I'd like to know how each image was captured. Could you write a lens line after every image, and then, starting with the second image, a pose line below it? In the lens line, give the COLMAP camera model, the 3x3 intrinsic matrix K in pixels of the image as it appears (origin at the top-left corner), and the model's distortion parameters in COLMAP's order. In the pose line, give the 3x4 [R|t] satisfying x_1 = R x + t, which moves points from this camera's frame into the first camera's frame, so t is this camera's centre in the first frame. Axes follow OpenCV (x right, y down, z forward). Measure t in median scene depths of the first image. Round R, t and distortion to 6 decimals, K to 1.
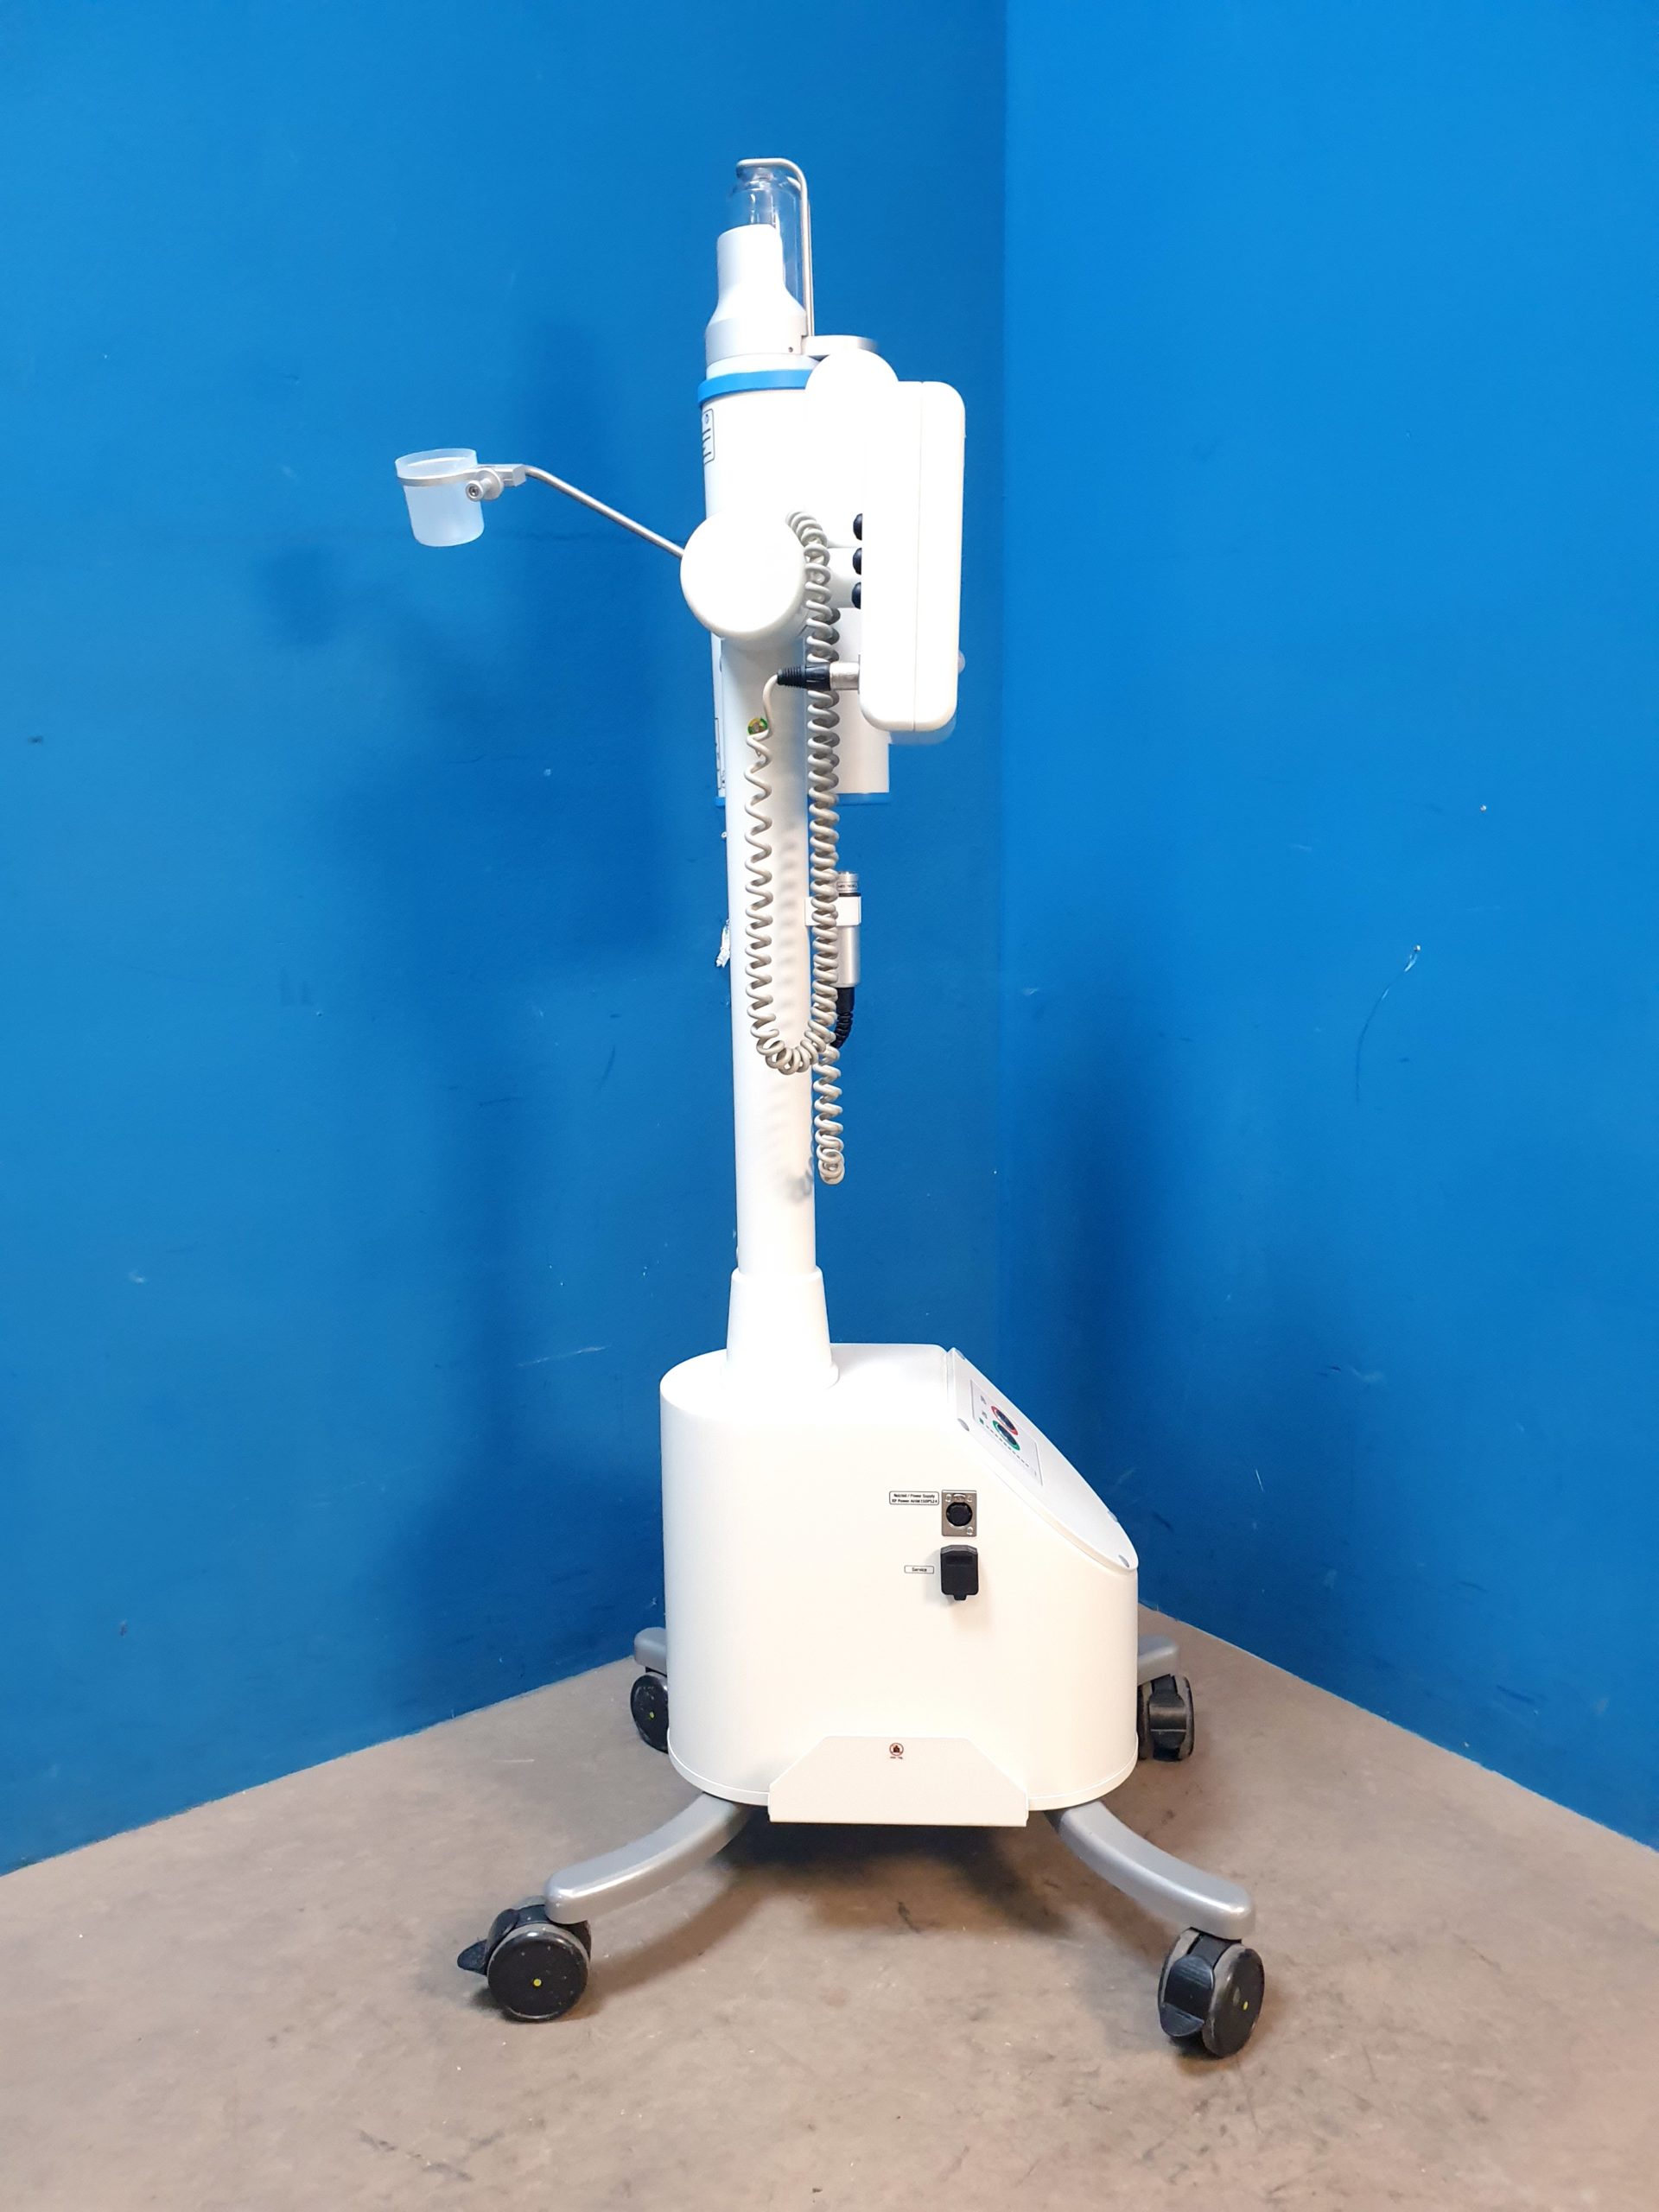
lens RADIAL K [[1765.7, 0, 855.8], [0, 1765.7, 1109.9], [0, 0, 1]] dist [0.004612, 0.049705]
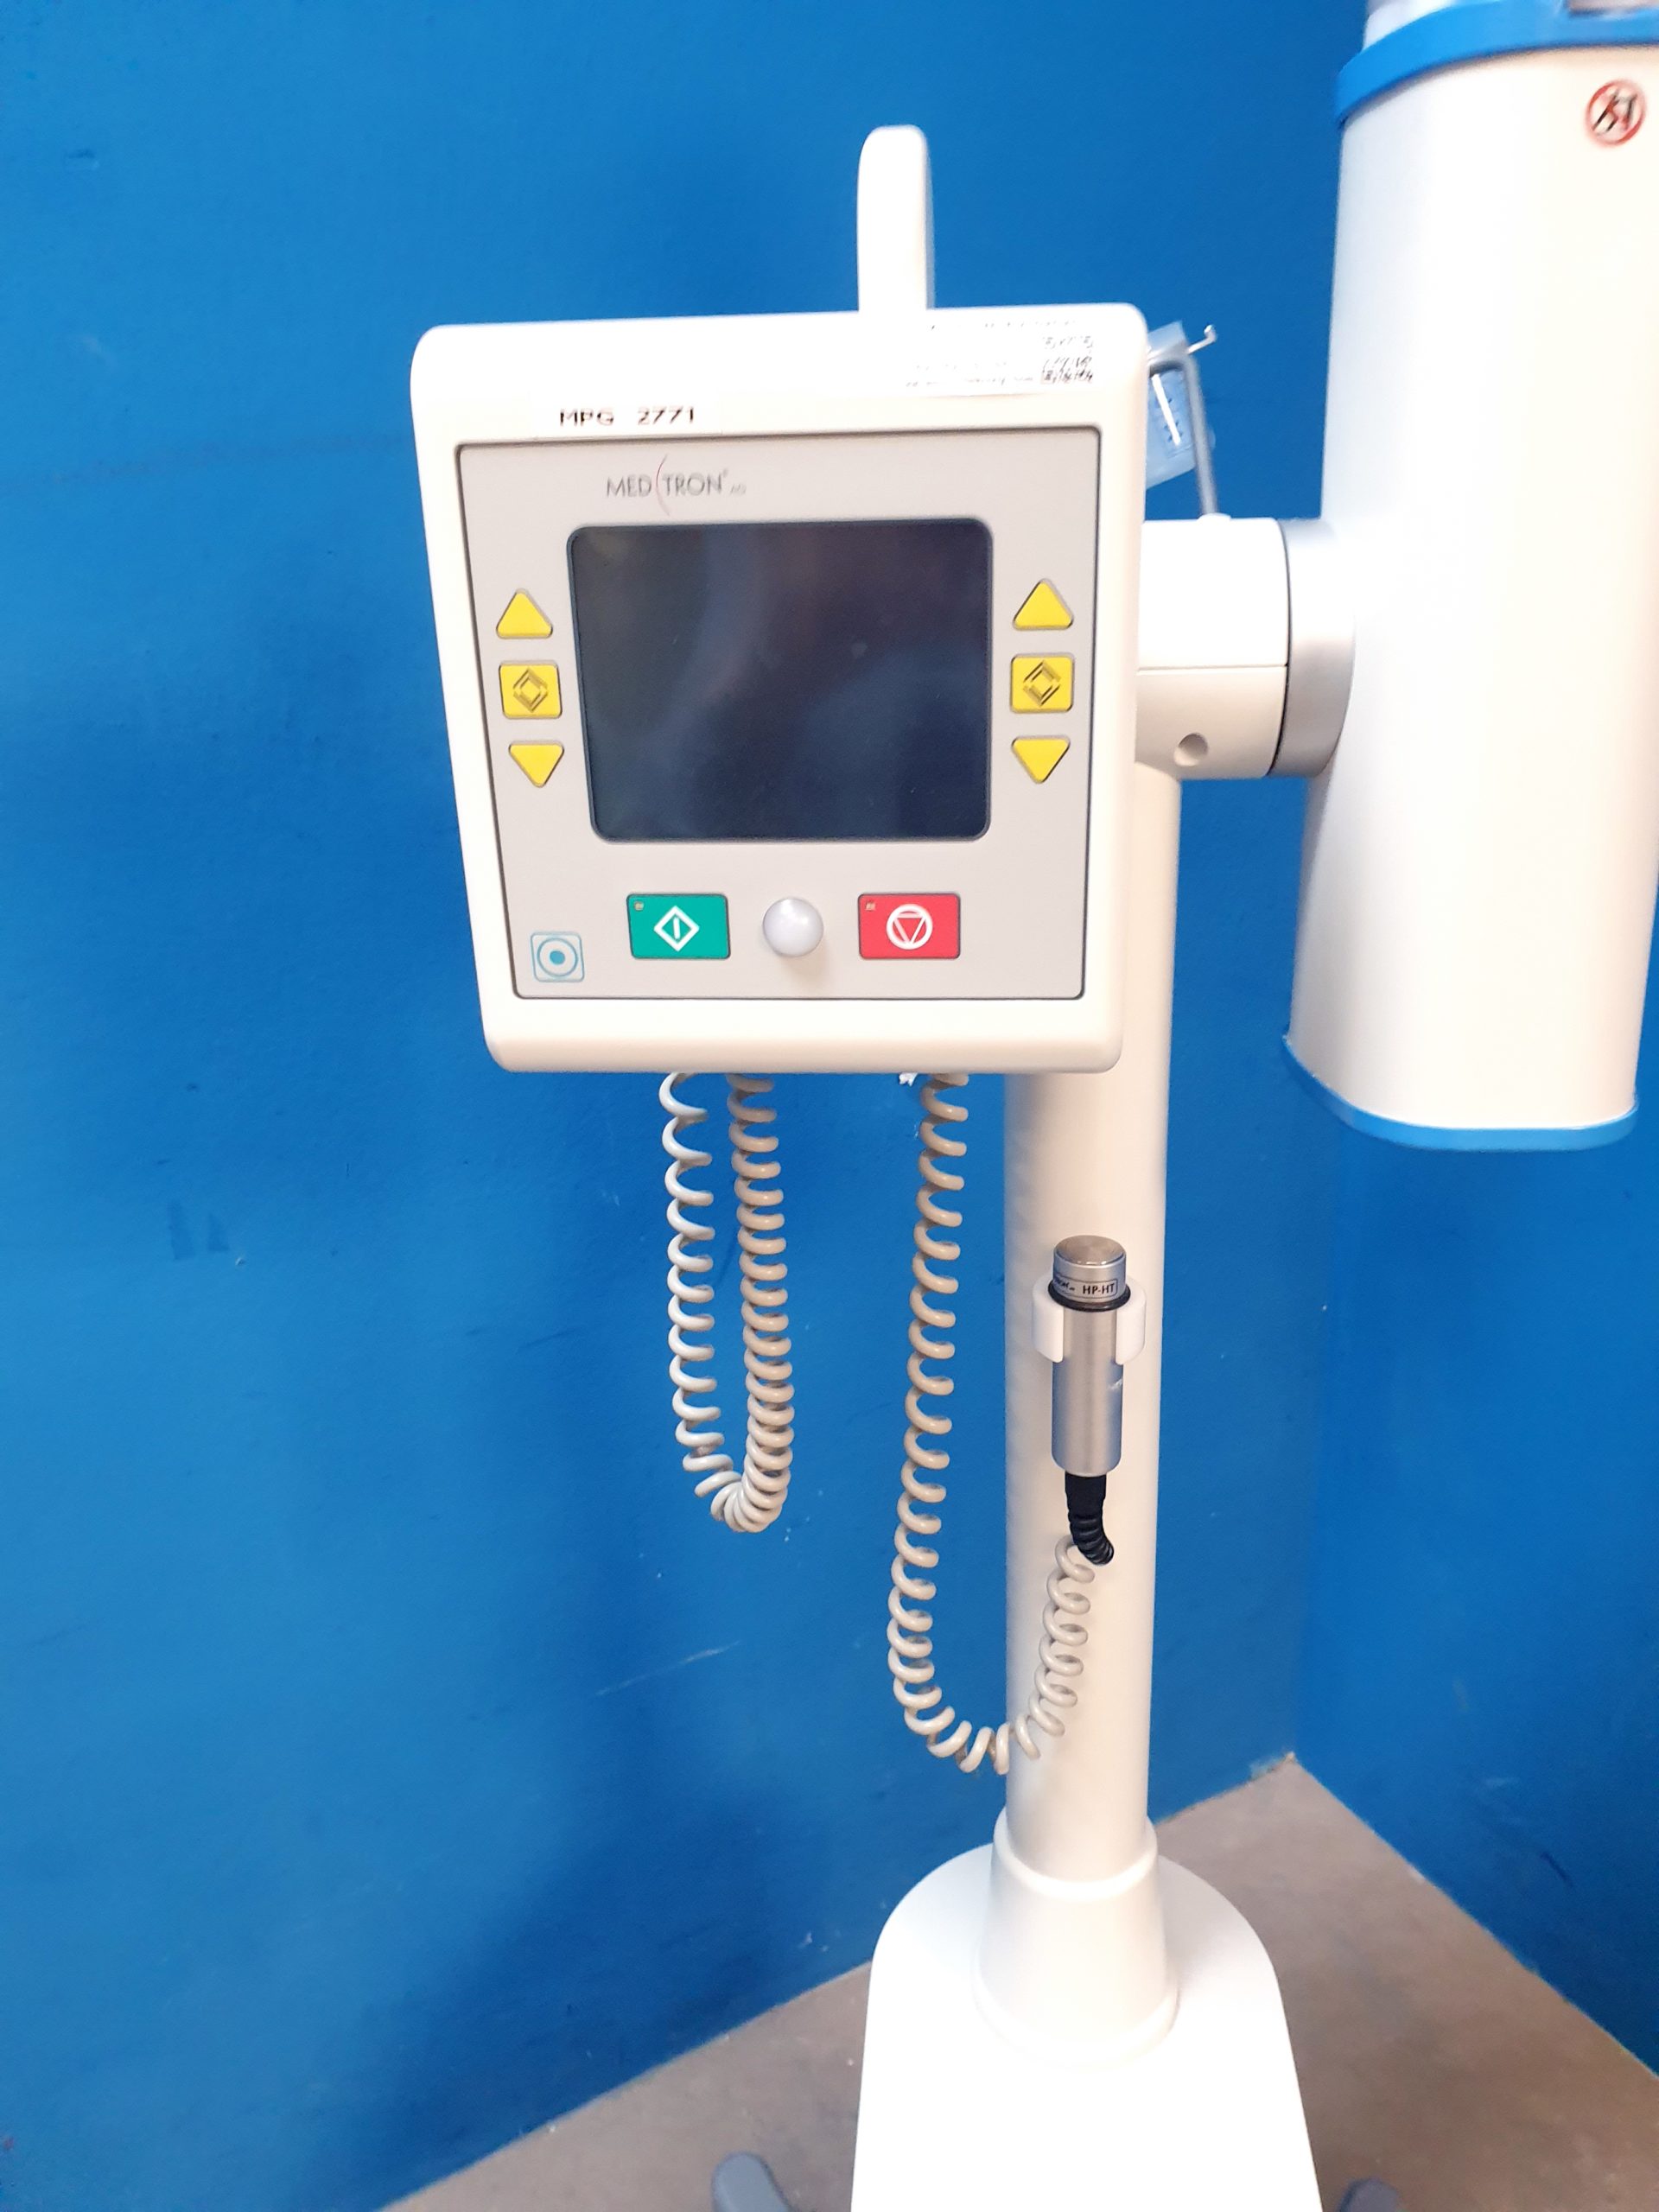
lens RADIAL K [[1810.9, 0, 858.7], [0, 1810.9, 1110.0], [0, 0, 1]] dist [0.014321, -0.003773]
pose [[0.990880, 0.031763, -0.130947, -0.013504], [-0.007867, 0.983799, 0.179104, -0.265620], [0.134515, -0.176441, 0.975077, 0.513962]]
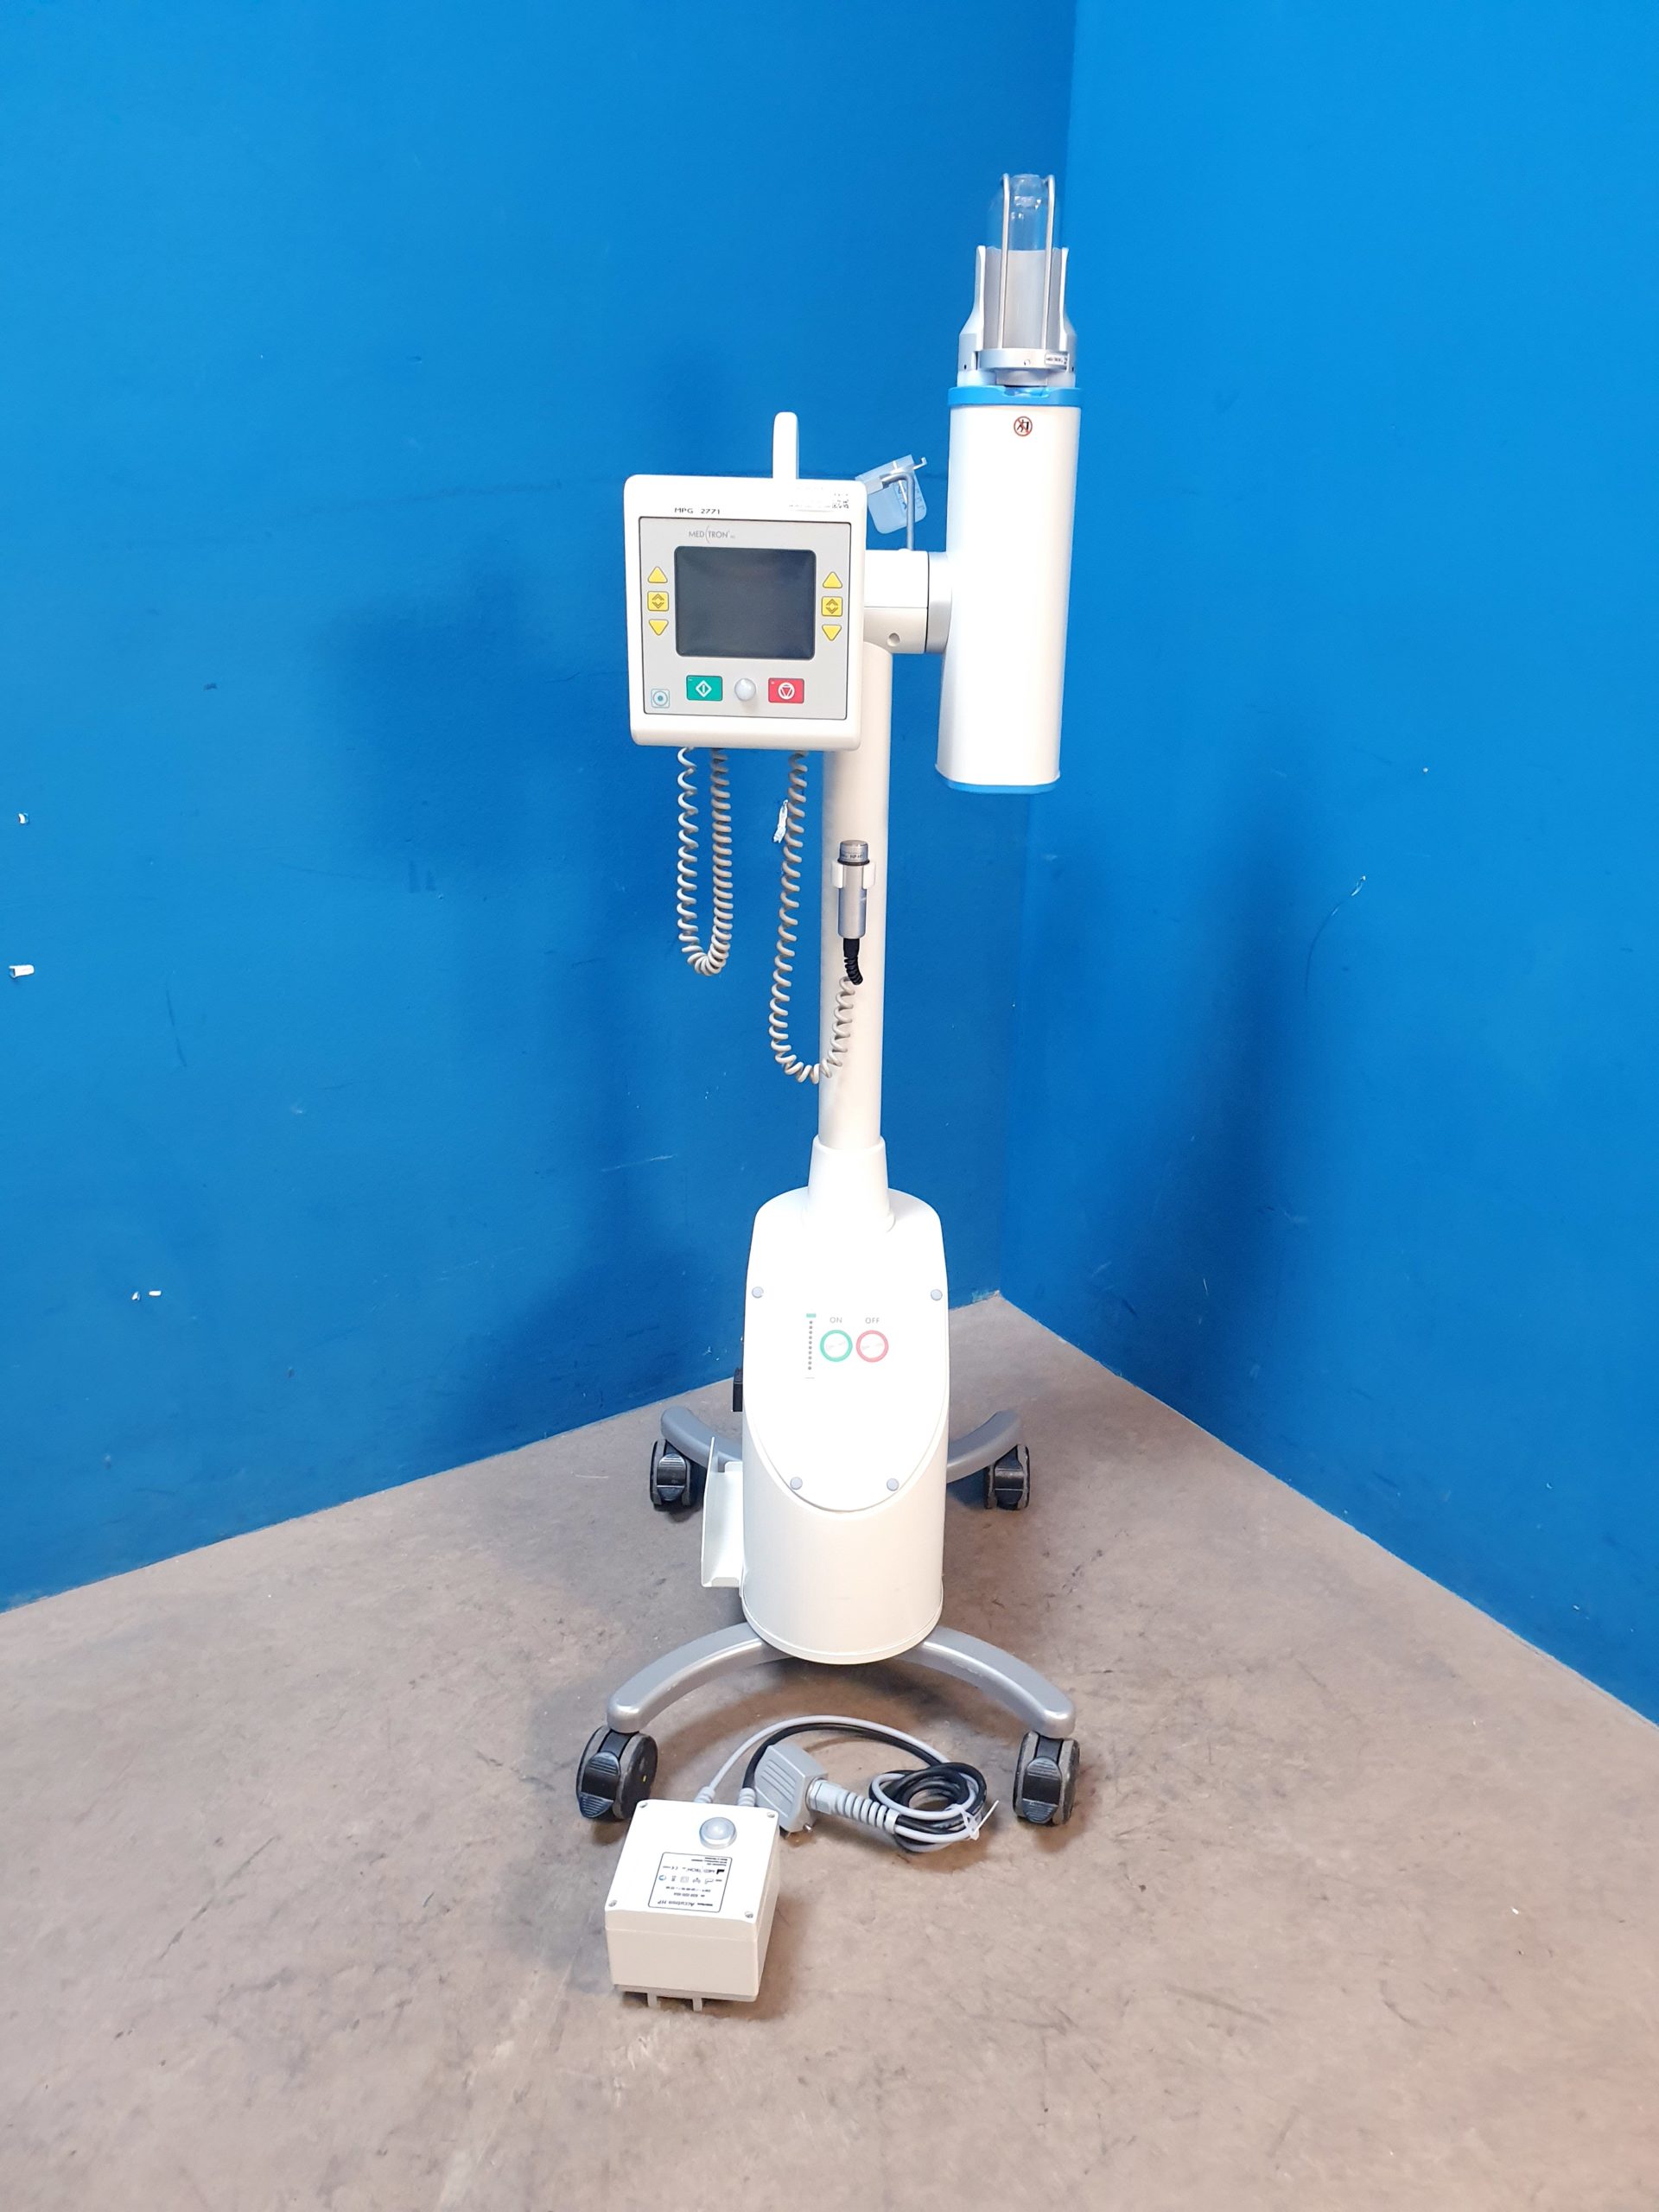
lens RADIAL K [[1741.4, 0, 874.2], [0, 1741.4, 1100.3], [0, 0, 1]] dist [0.031428, 0.002459]
pose [[0.998008, 0.051277, -0.036748, 0.054390], [-0.043481, 0.981163, 0.188223, -0.188971], [0.045707, -0.186250, 0.981439, -0.226675]]
